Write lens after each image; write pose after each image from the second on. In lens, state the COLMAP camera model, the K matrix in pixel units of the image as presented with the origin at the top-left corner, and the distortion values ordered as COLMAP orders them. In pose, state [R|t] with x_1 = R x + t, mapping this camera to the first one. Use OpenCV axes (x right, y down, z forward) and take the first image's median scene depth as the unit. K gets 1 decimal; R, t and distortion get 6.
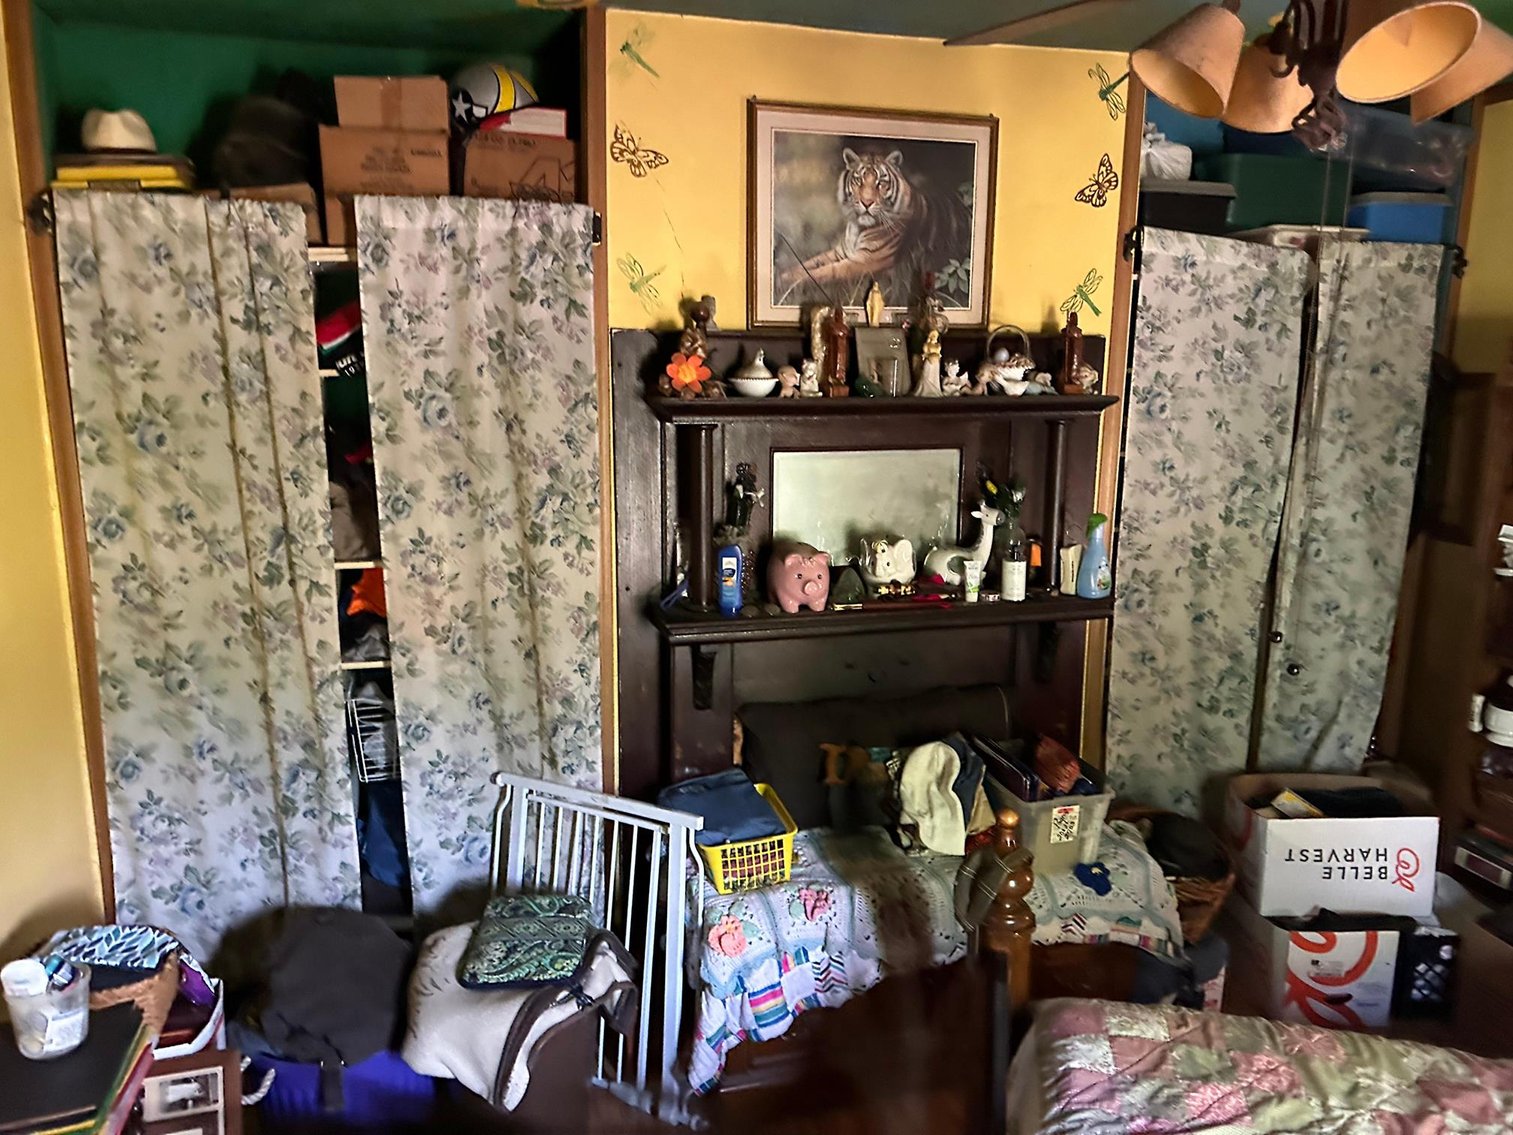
lens RADIAL K [[1064.6, 0, 752.0], [0, 1064.6, 573.0], [0, 0, 1]] dist [0.050198, -0.059099]
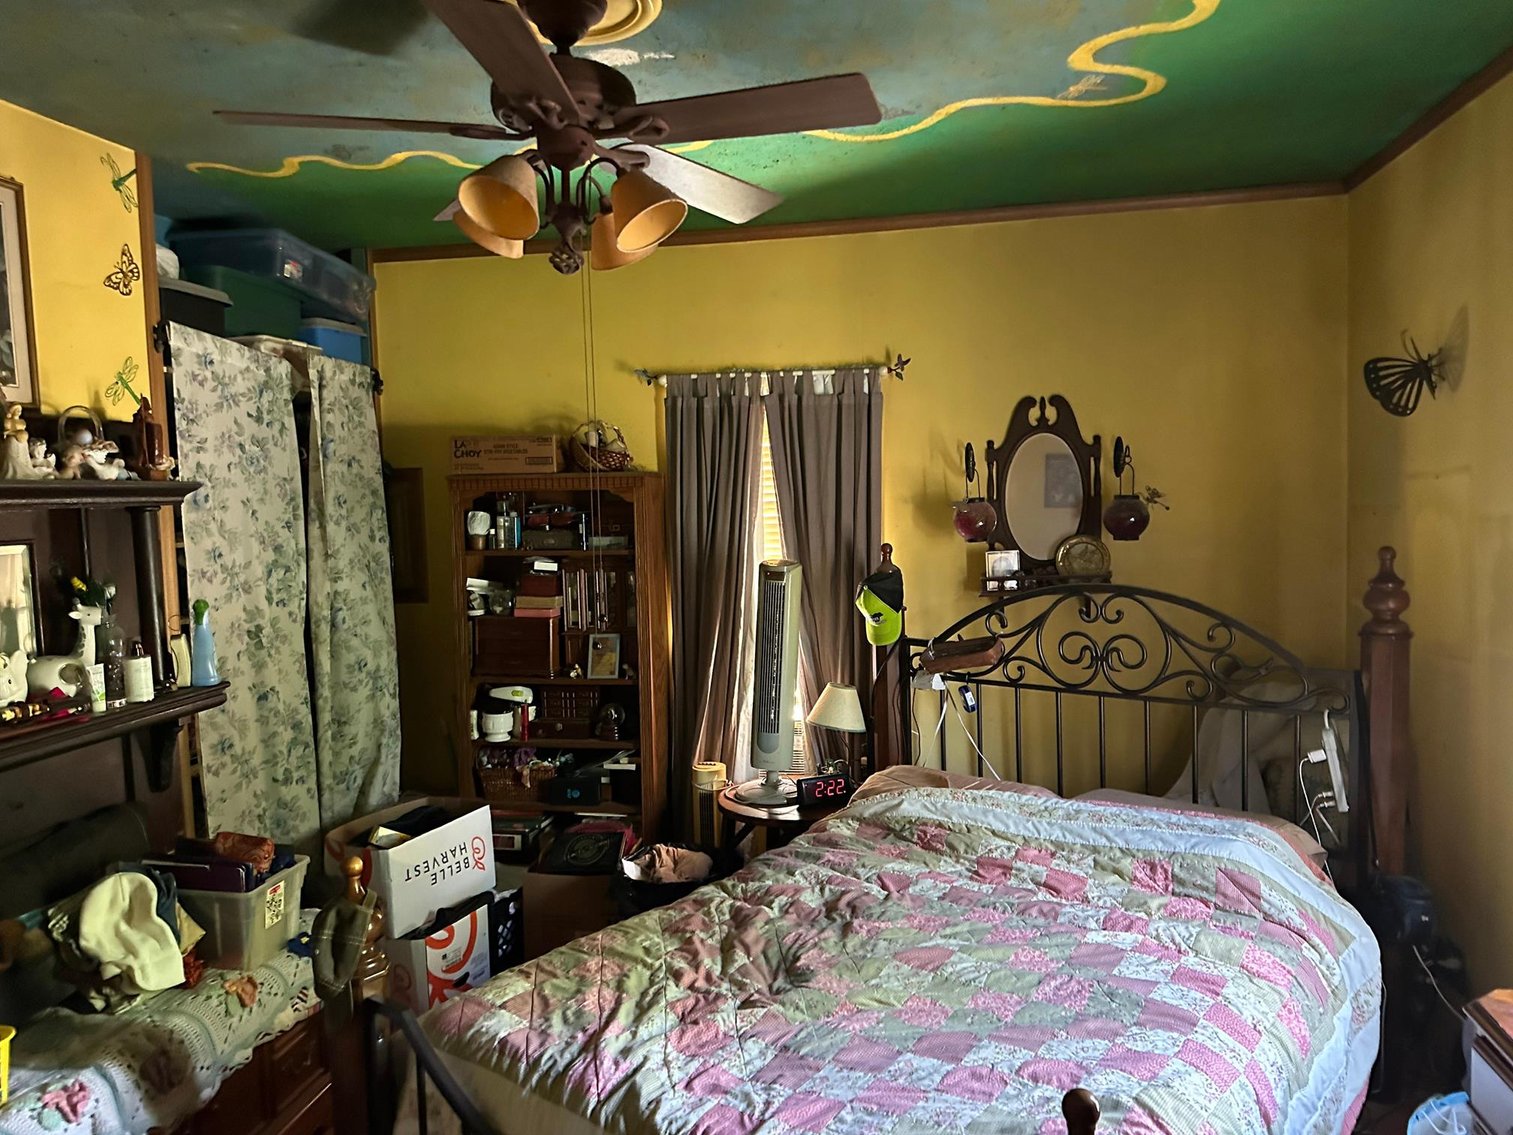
lens RADIAL K [[1069.7, 0, 757.2], [0, 1069.7, 562.3], [0, 0, 1]] dist [0.013856, -0.002260]
pose [[0.438112, -0.078463, 0.895490, -0.307714], [0.198119, 0.980116, -0.011051, 0.021458], [-0.876816, 0.182255, 0.444945, 0.098892]]
